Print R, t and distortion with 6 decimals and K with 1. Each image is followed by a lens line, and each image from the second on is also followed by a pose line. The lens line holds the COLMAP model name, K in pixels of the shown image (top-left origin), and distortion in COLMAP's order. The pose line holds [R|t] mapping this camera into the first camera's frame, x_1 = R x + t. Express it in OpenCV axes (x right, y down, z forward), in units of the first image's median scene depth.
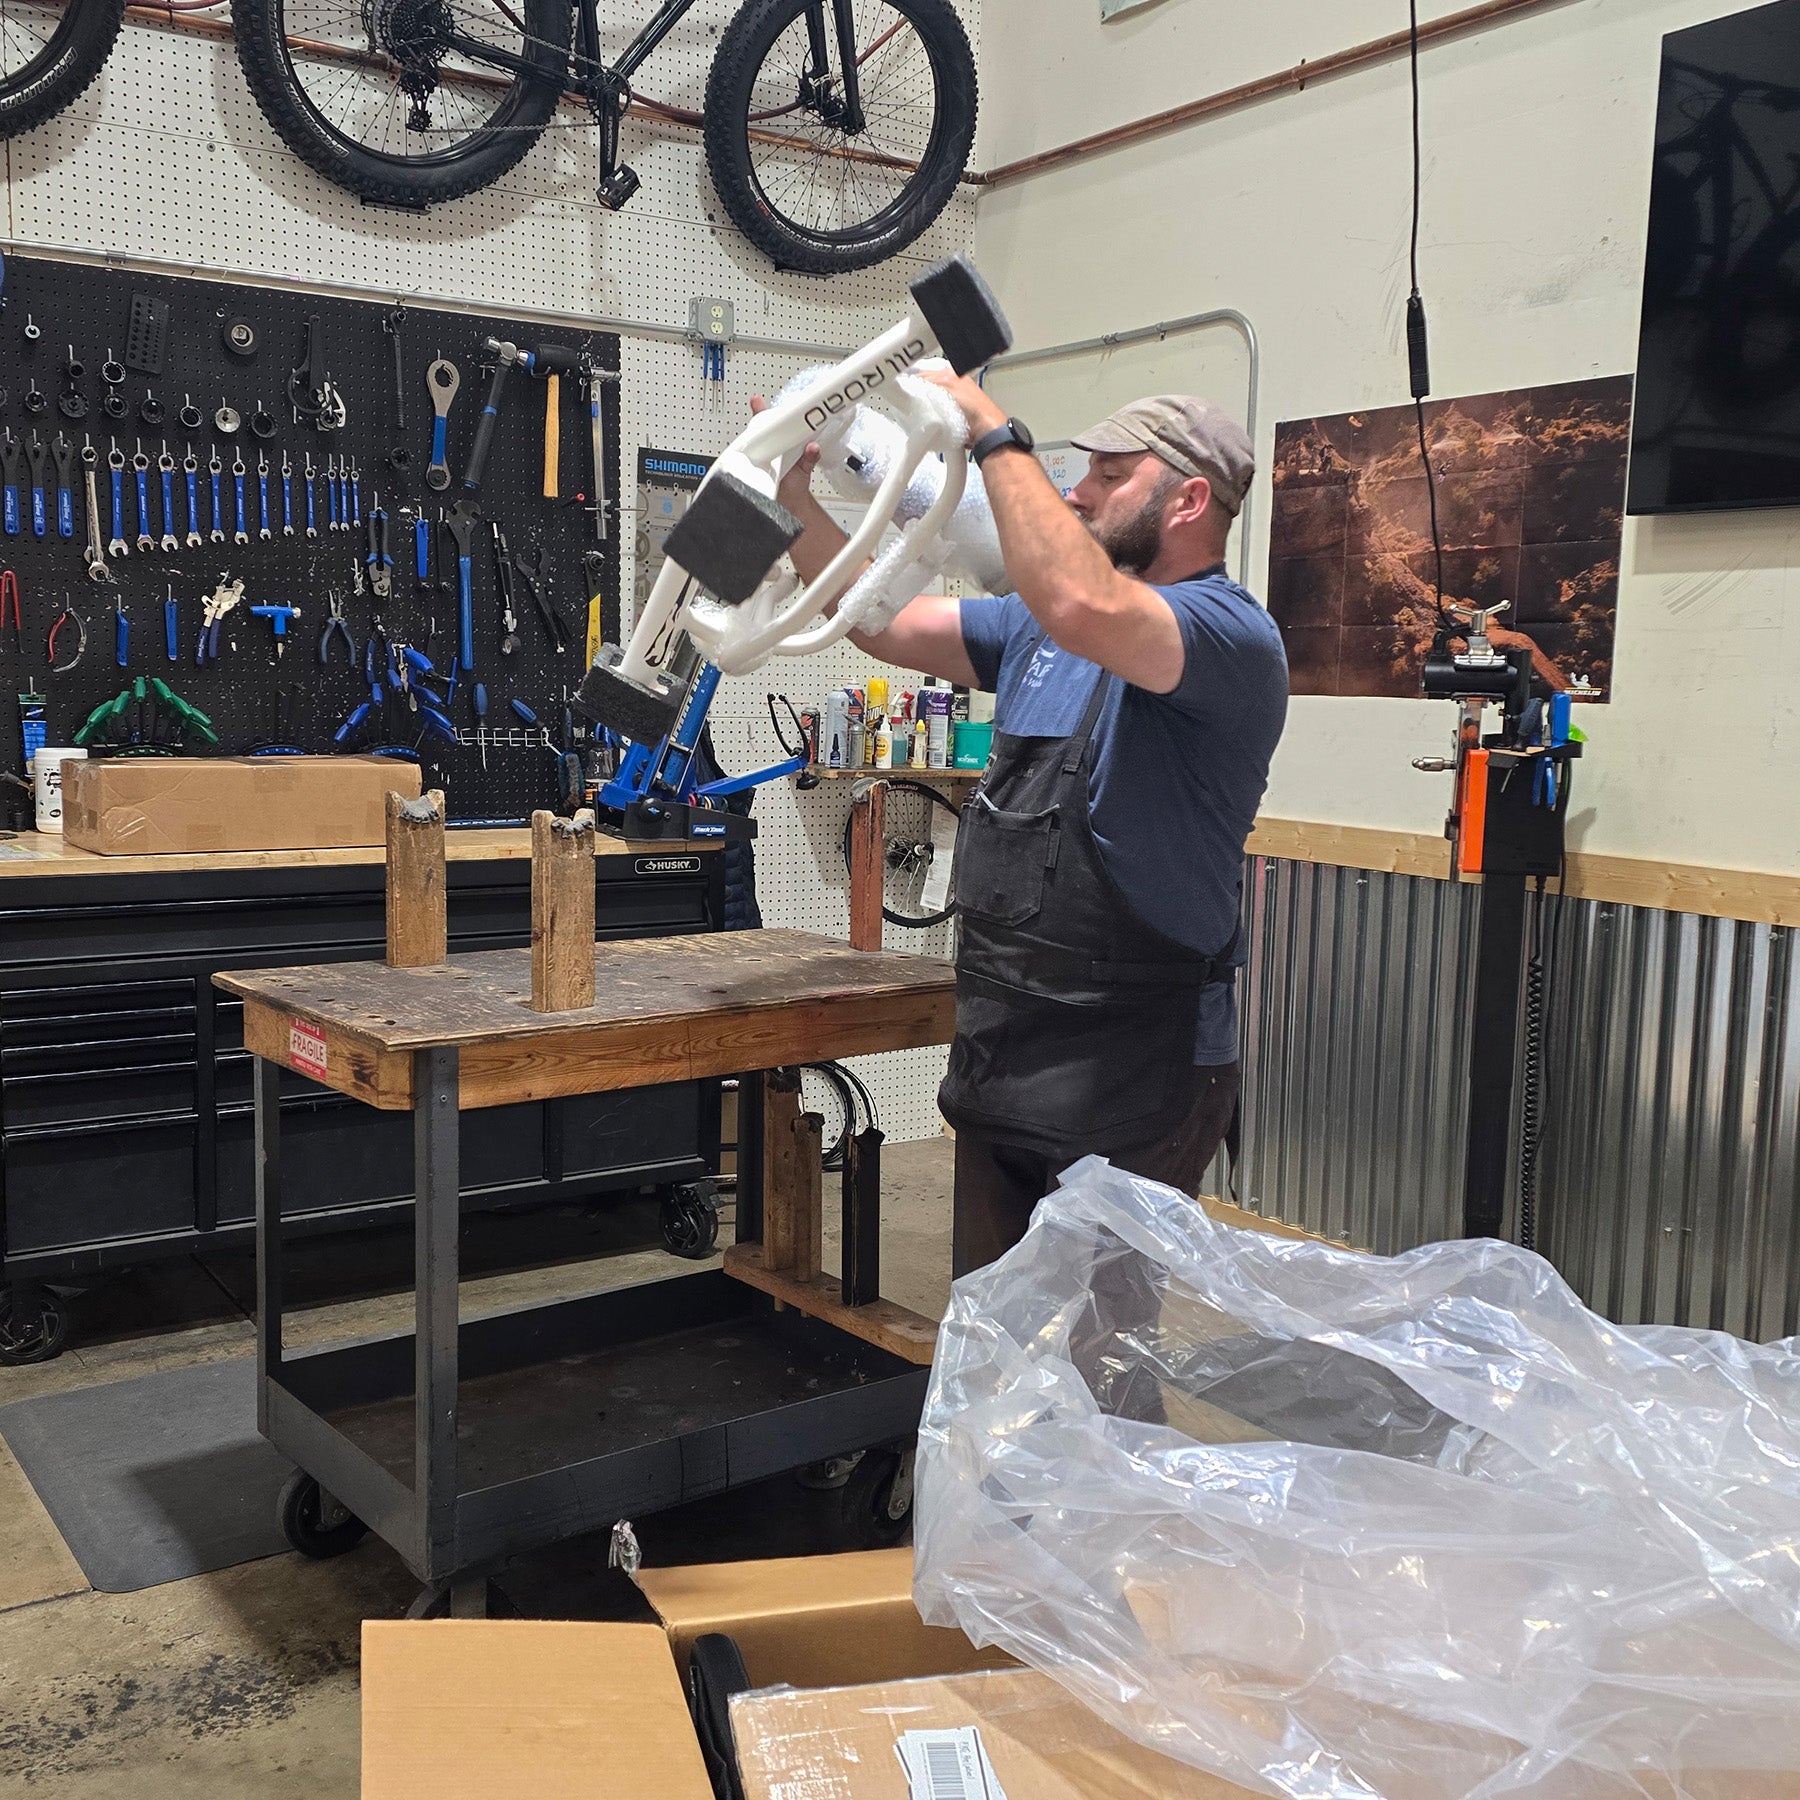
lens RADIAL K [[1899.9, 0, 868.2], [0, 1899.9, 897.4], [0, 0, 1]] dist [0.100717, -0.146533]
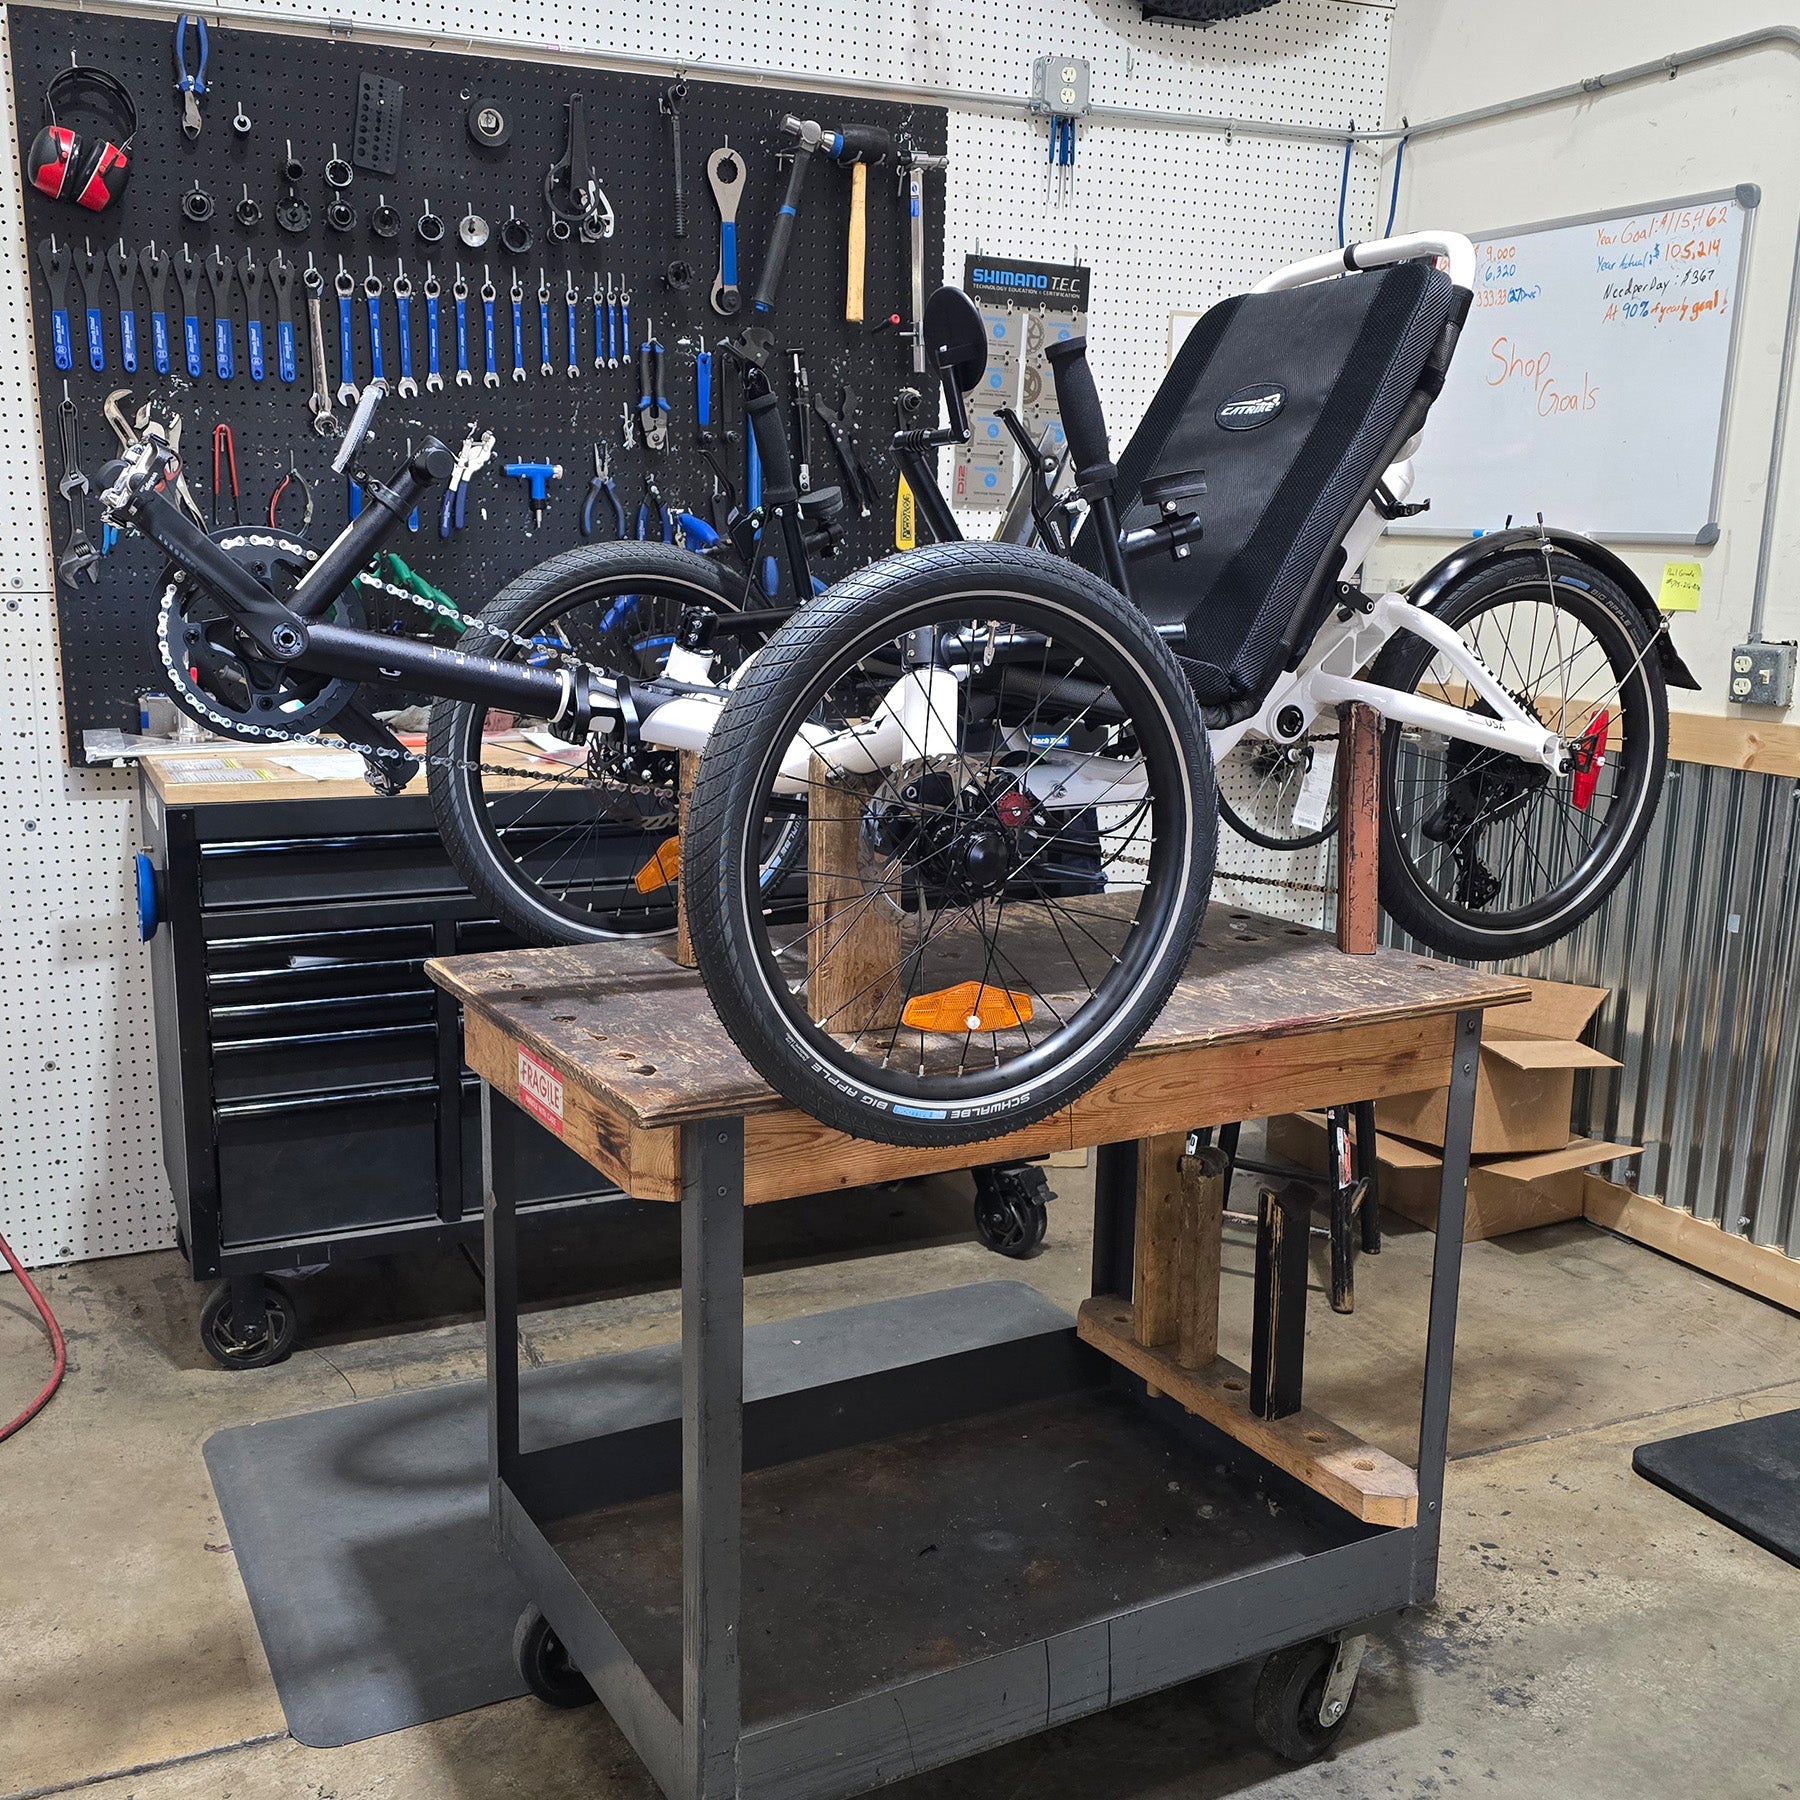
lens RADIAL K [[1854.6, 0, 823.8], [0, 1854.6, 924.6], [0, 0, 1]] dist [0.088991, -0.114716]
pose [[0.985958, 0.026426, -0.164891, -0.046370], [-0.011294, 0.995691, 0.092041, -0.029329], [0.166613, -0.088886, 0.982008, 0.211509]]
